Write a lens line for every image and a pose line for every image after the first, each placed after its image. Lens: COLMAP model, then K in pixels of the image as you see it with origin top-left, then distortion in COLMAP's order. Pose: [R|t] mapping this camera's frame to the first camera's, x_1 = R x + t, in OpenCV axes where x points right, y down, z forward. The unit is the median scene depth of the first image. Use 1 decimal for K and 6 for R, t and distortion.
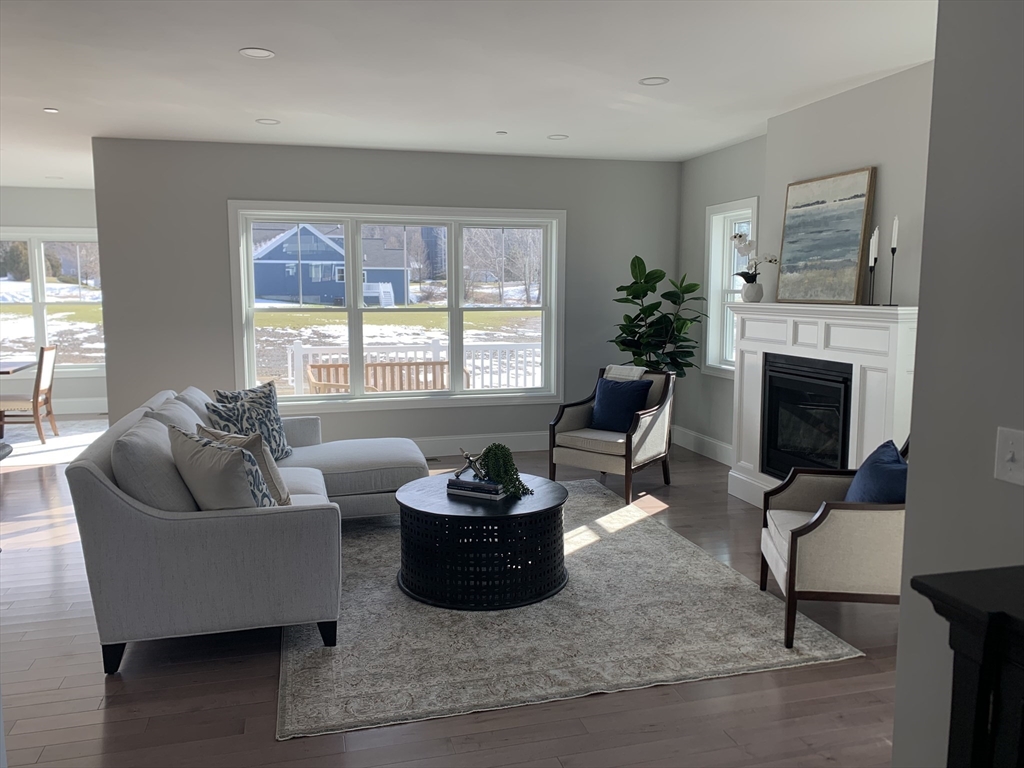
lens RADIAL K [[779.8, 0, 504.7], [0, 779.8, 380.6], [0, 0, 1]] dist [0.082047, -0.125039]
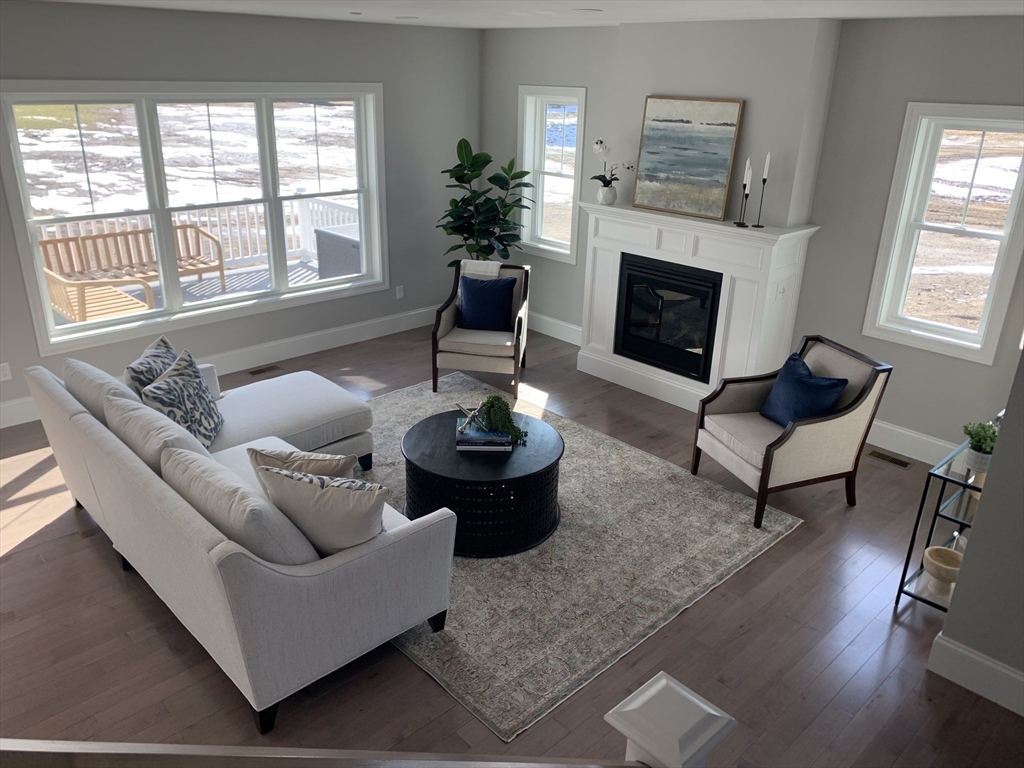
lens RADIAL K [[775.2, 0, 508.3], [0, 775.2, 380.5], [0, 0, 1]] dist [0.073760, -0.109982]
pose [[0.877261, -0.156807, 0.453678, -0.362848], [0.031359, 0.961840, 0.271808, -0.172879], [-0.478987, -0.224220, 0.848703, 0.090354]]
